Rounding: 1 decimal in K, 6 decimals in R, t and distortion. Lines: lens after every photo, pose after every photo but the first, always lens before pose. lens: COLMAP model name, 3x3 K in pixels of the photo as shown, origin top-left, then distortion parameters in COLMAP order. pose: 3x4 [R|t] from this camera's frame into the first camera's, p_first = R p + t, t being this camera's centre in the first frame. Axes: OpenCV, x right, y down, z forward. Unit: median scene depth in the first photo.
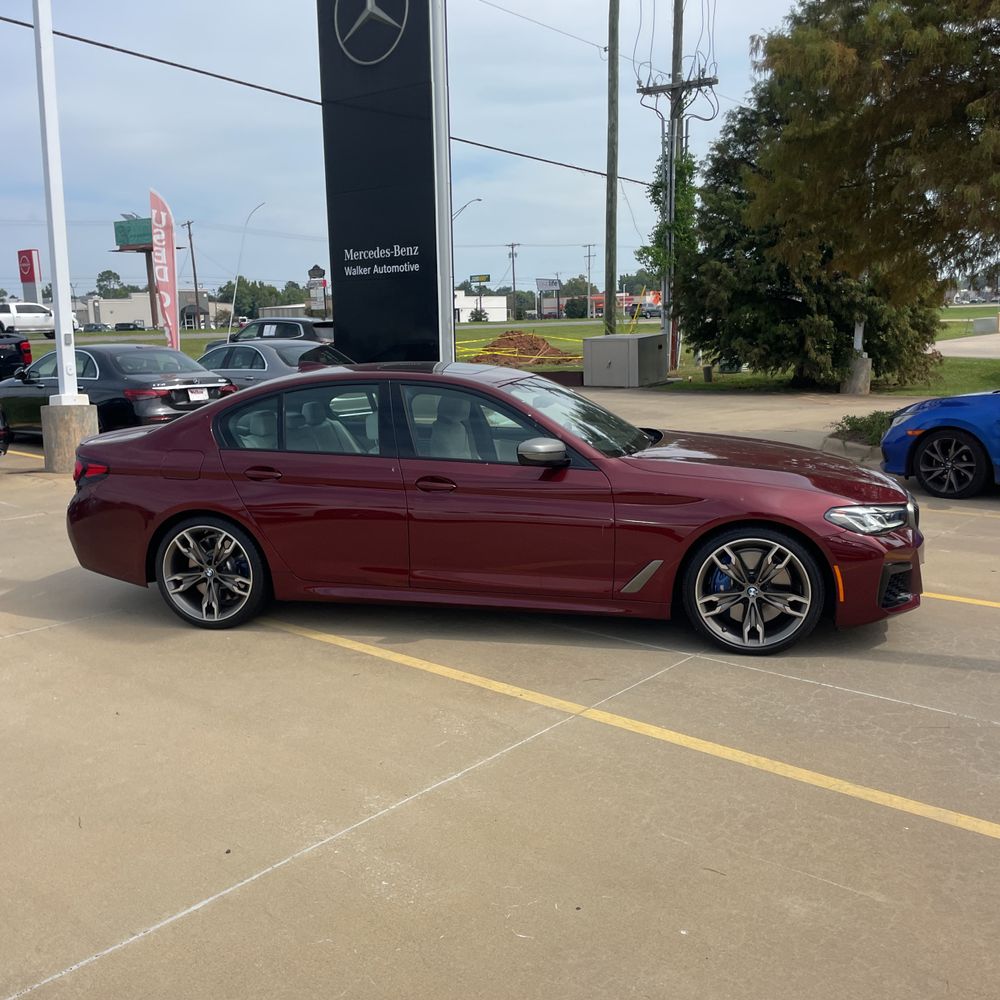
lens RADIAL K [[1013.6, 0, 497.7], [0, 1013.6, 496.1], [0, 0, 1]] dist [0.094184, -0.132866]
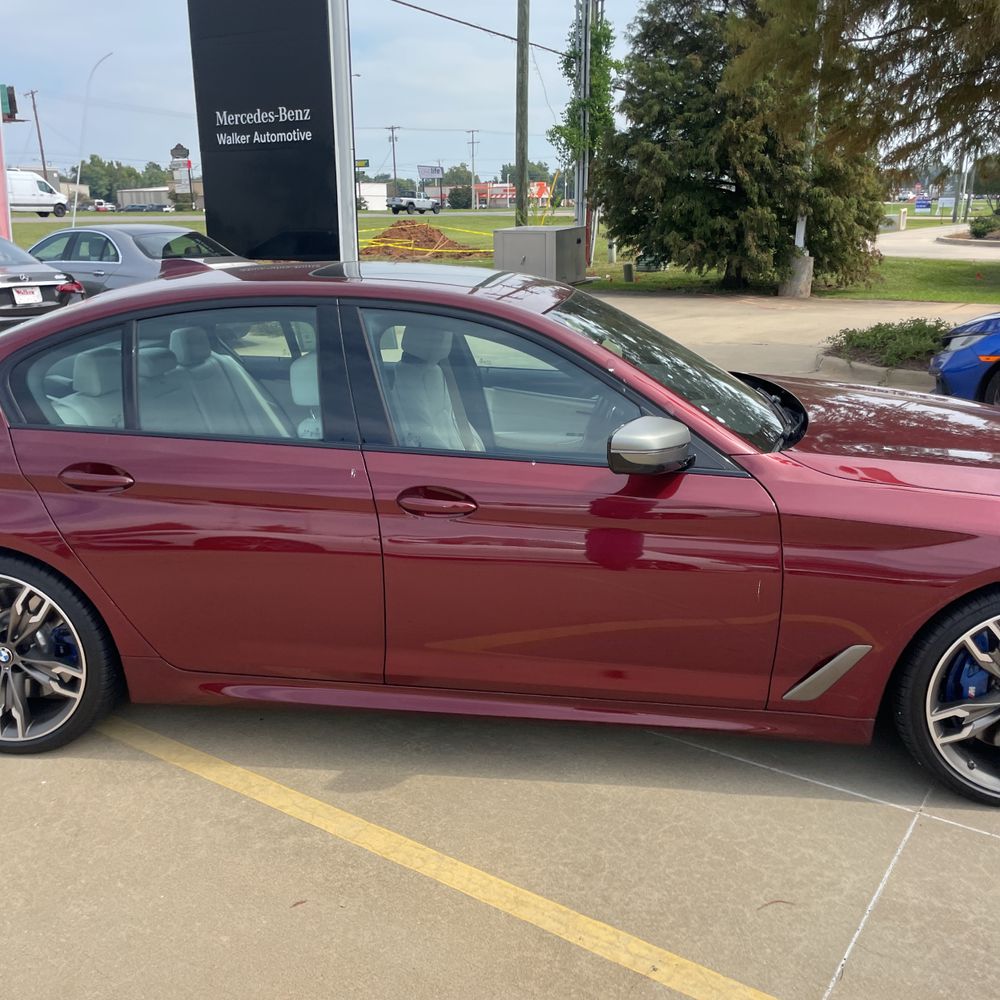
lens RADIAL K [[1013.6, 0, 497.7], [0, 1013.6, 496.1], [0, 0, 1]] dist [0.094184, -0.132866]
pose [[0.993271, -0.014951, 0.114847, -0.021391], [0.003292, 0.994877, 0.101042, -0.016100], [-0.115770, -0.099984, 0.988231, 0.112426]]
